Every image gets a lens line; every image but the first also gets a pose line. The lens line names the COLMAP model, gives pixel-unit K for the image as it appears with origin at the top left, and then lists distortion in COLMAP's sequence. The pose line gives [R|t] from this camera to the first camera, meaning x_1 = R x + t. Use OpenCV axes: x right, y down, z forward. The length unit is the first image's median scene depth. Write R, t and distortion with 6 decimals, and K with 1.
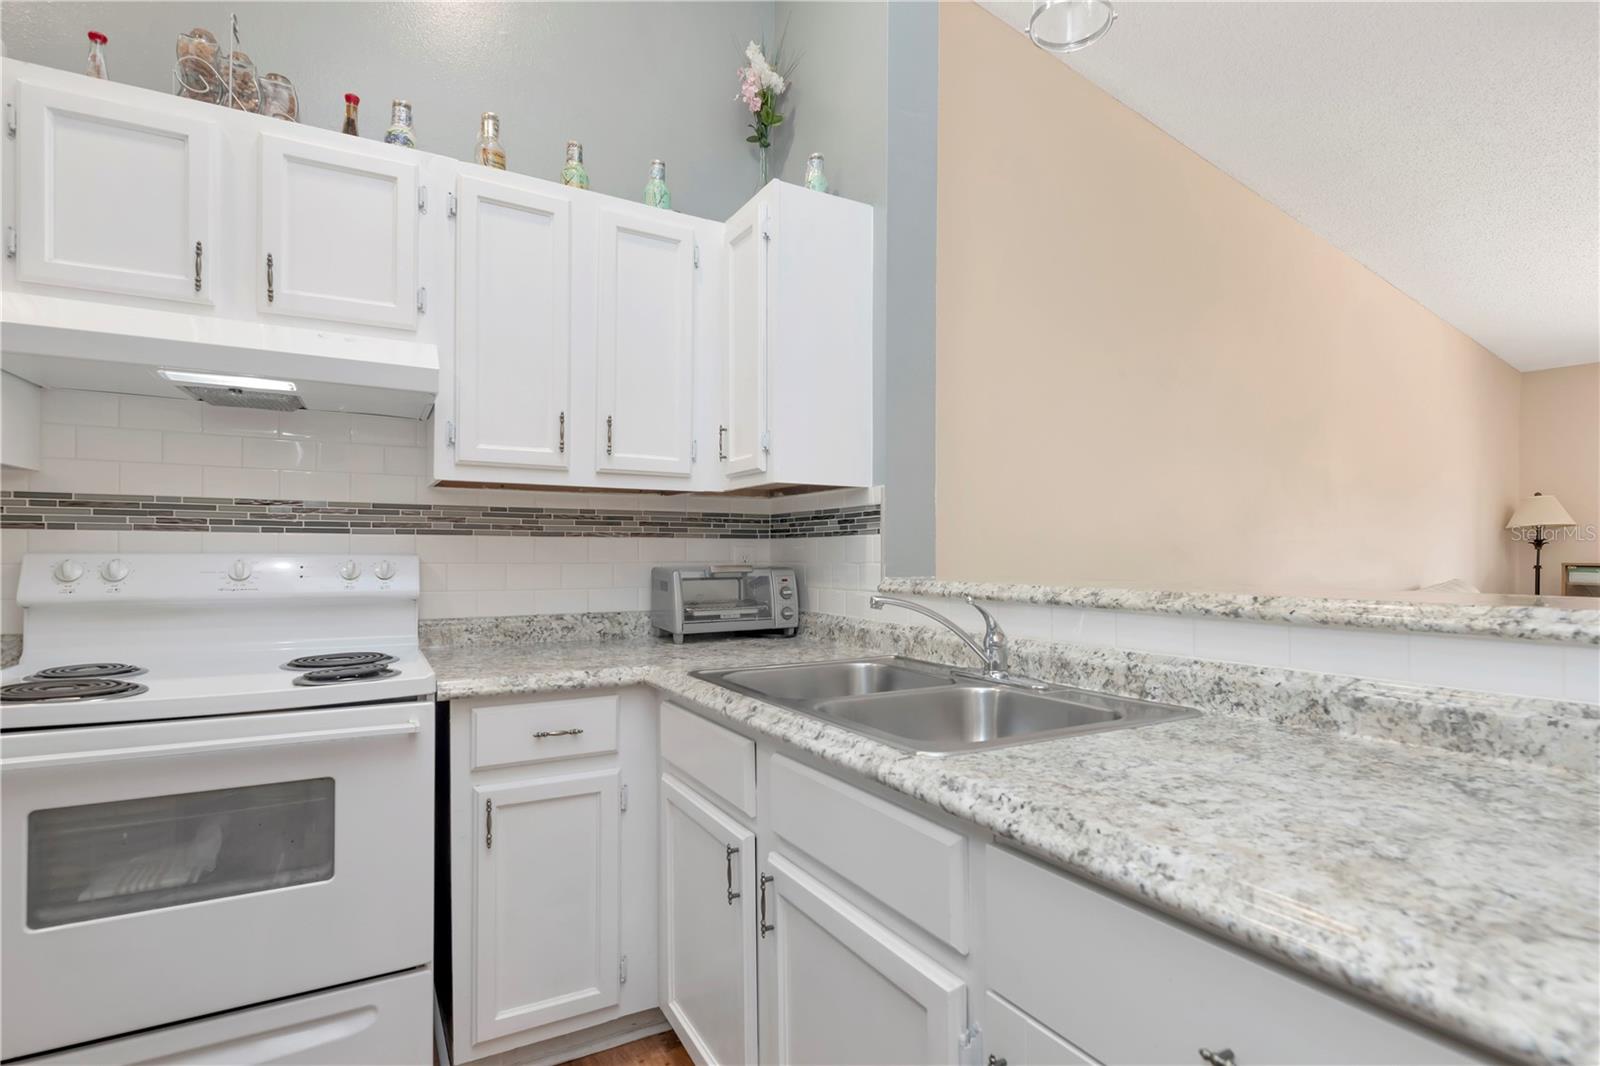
lens RADIAL K [[777.3, 0, 804.9], [0, 777.3, 551.0], [0, 0, 1]] dist [-0.001342, -0.000302]
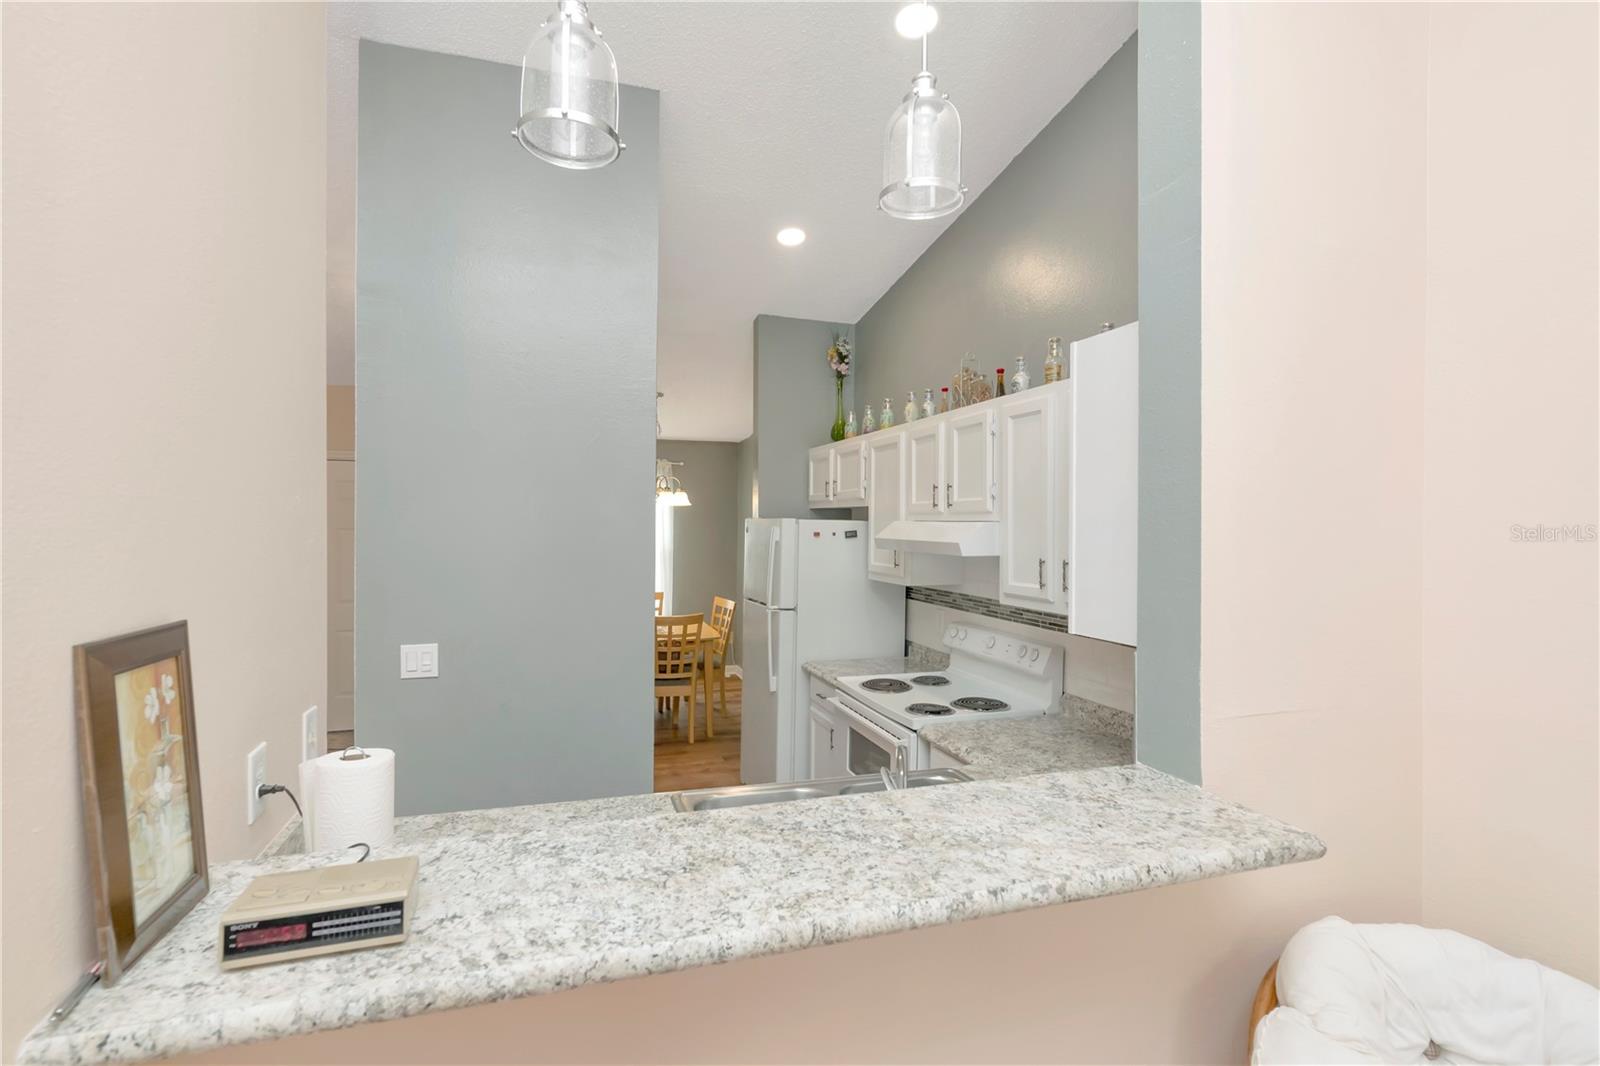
lens RADIAL K [[753.2, 0, 796.2], [0, 753.2, 519.4], [0, 0, 1]] dist [-0.000719, -0.000117]
pose [[-0.193486, -0.008395, -0.981067, 1.033171], [-0.007034, 0.999950, -0.007170, -0.233409], [0.981078, 0.005514, -0.193535, 0.837579]]
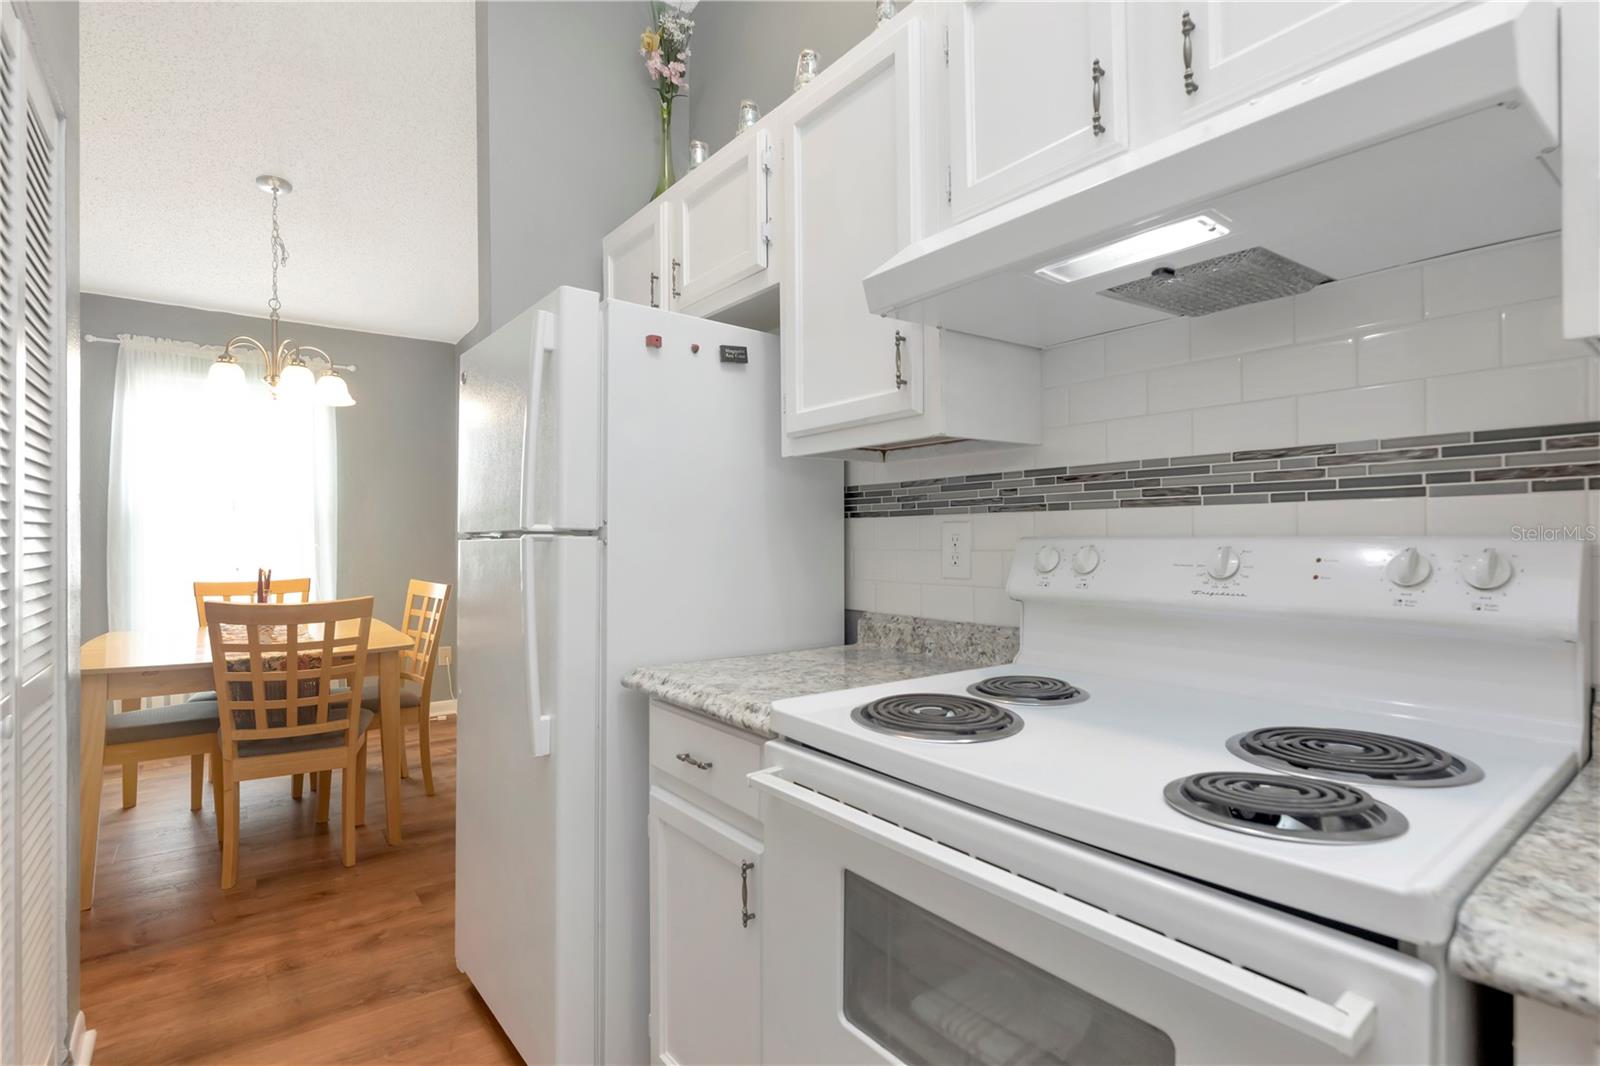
lens RADIAL K [[767.8, 0, 801.6], [0, 767.8, 538.6], [0, 0, 1]] dist [-0.004082, -0.000962]
pose [[0.140395, -0.006490, -0.990074, -0.147839], [0.009804, 0.999939, -0.005164, 0.004057], [0.990047, -0.008982, 0.140450, 0.538456]]
